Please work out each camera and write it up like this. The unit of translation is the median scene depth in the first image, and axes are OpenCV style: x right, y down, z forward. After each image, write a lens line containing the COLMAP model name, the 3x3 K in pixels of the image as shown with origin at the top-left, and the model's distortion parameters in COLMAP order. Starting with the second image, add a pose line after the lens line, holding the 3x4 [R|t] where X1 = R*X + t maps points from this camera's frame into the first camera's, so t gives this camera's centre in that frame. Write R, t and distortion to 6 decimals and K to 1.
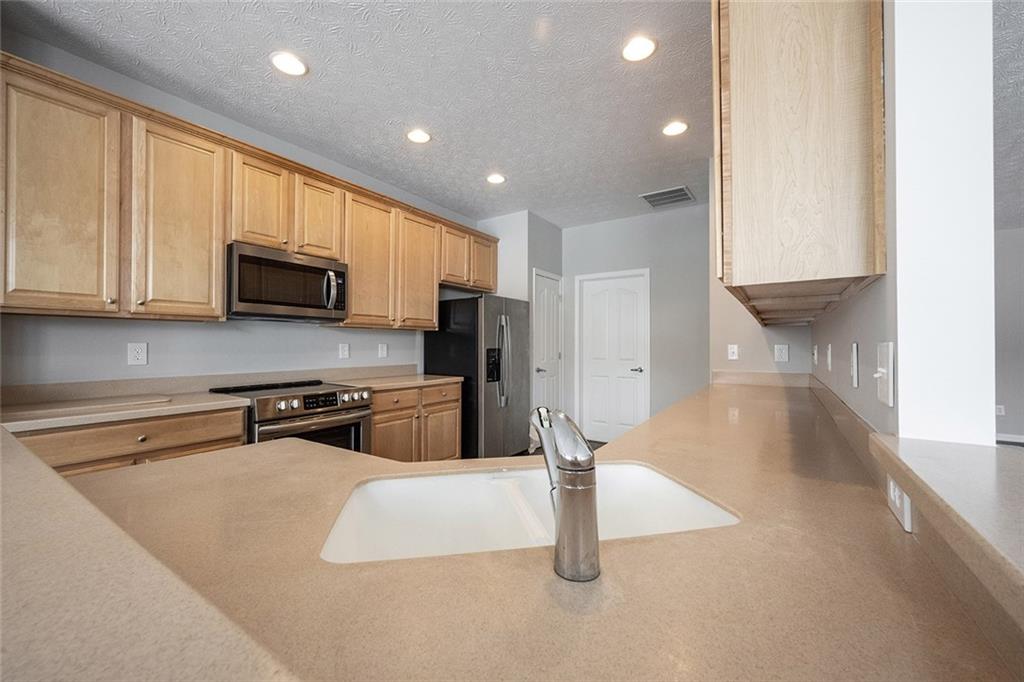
lens RADIAL K [[403.1, 0, 510.4], [0, 403.1, 344.0], [0, 0, 1]] dist [-0.000817, 0.000599]
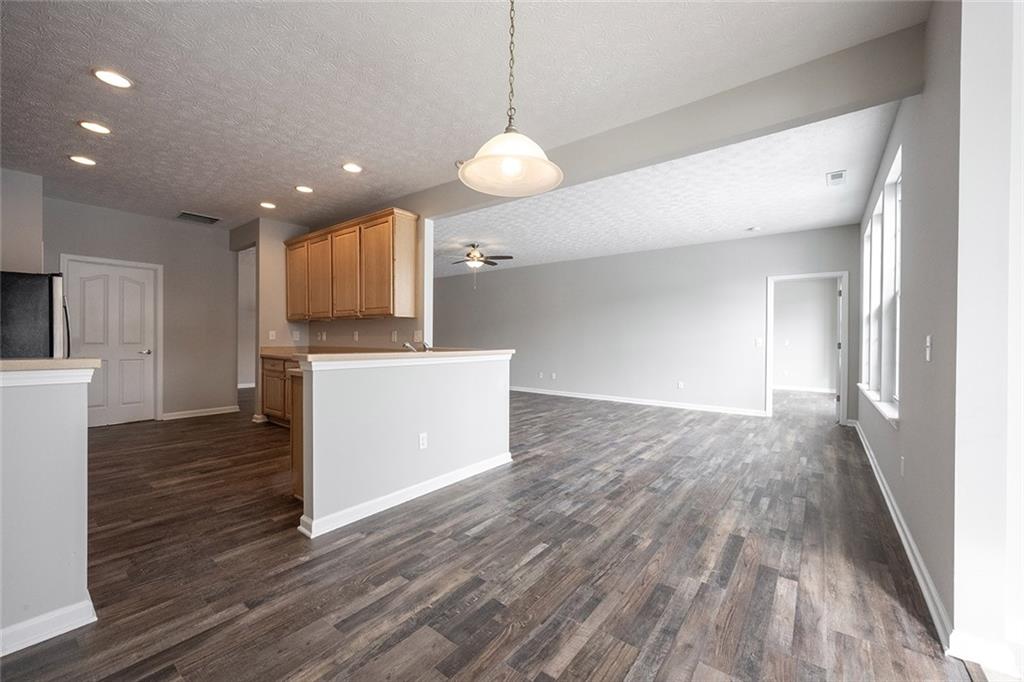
lens RADIAL K [[403.1, 0, 510.4], [0, 403.1, 340.8], [0, 0, 1]] dist [-0.000817, 0.000599]
pose [[0.069777, -0.006374, 0.997542, -1.020686], [-0.010035, 0.999925, 0.007092, 0.019590], [-0.997512, -0.010505, 0.069707, -0.134319]]
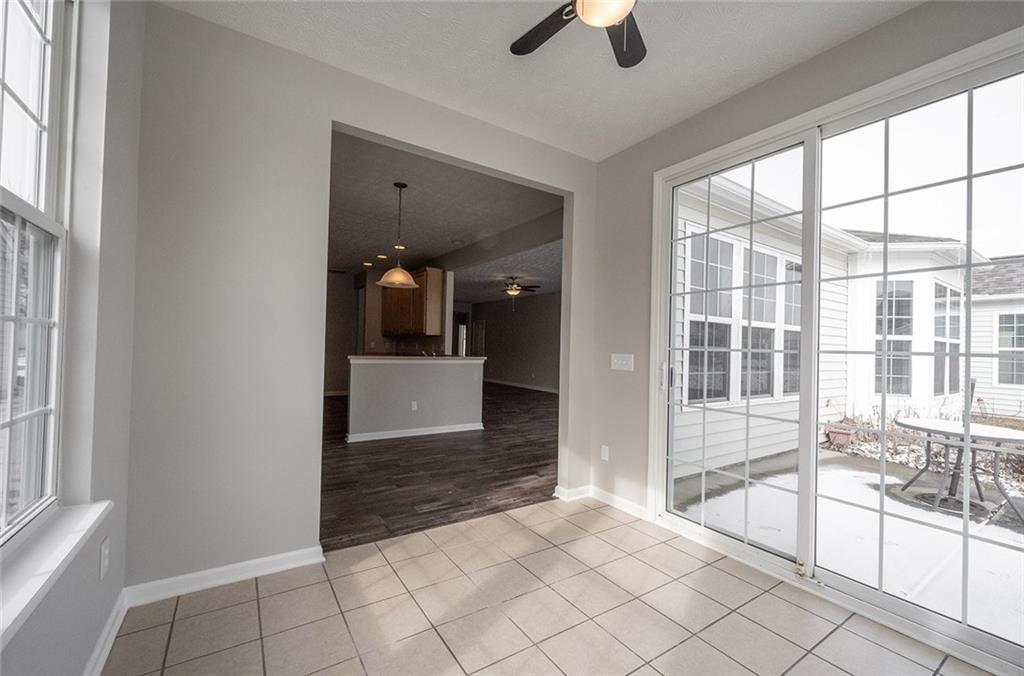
lens RADIAL K [[415.0, 0, 512.4], [0, 415.0, 341.5], [0, 0, 1]] dist [0.000145, 0.000013]
pose [[0.385217, 0.018994, 0.922630, -1.506426], [-0.026684, 0.999599, -0.009437, -0.000575], [-0.922440, -0.020984, 0.385570, -0.846183]]
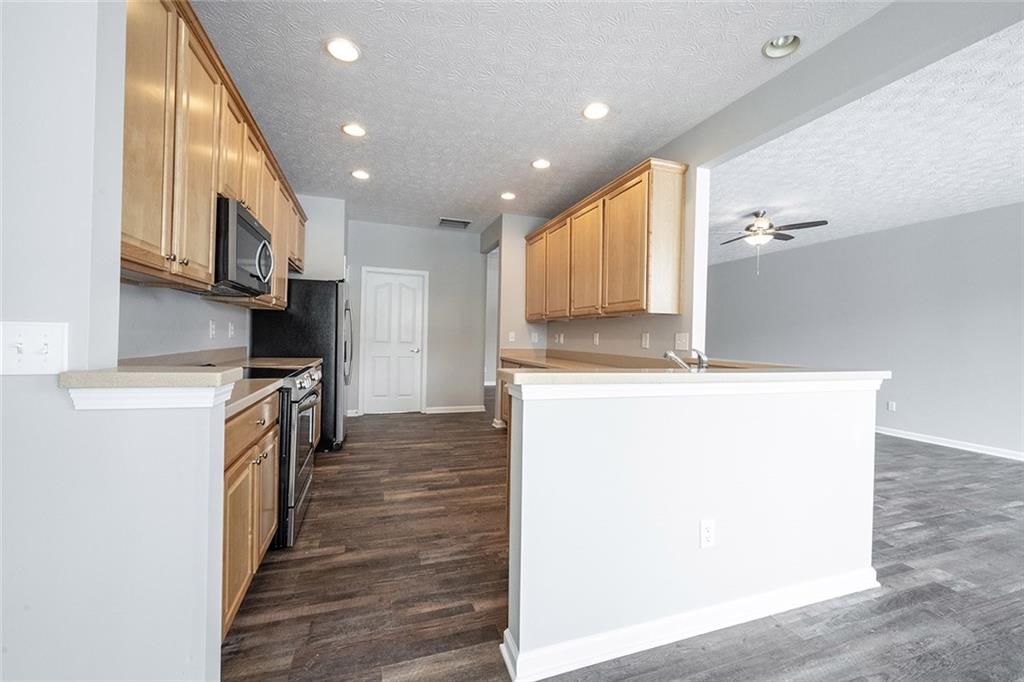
lens RADIAL K [[403.1, 0, 509.4], [0, 403.1, 340.0], [0, 0, 1]] dist [-0.000817, 0.000599]
pose [[0.605247, 0.007194, 0.796006, -0.698980], [-0.025298, 0.999628, 0.010202, 0.015070], [-0.795636, -0.026312, 0.605203, 0.012986]]
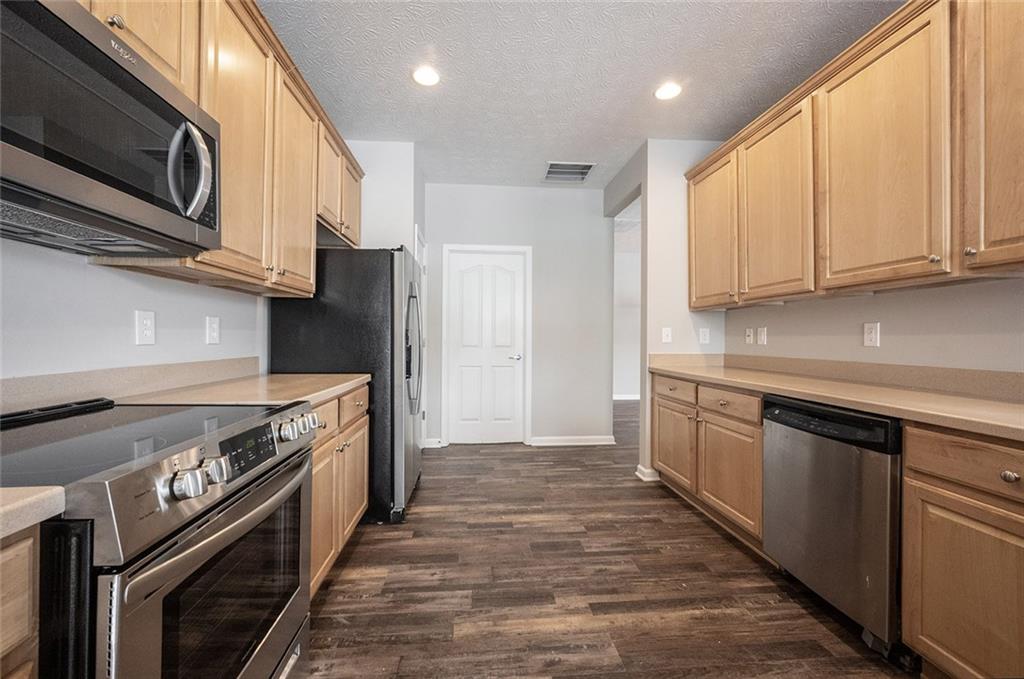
lens RADIAL K [[415.0, 0, 508.8], [0, 415.0, 338.0], [0, 0, 1]] dist [0.000145, 0.000013]
pose [[0.777215, 0.002601, 0.629230, -0.386765], [-0.005816, 0.999978, 0.003050, 0.024700], [-0.629209, -0.006030, 0.777213, 0.398558]]
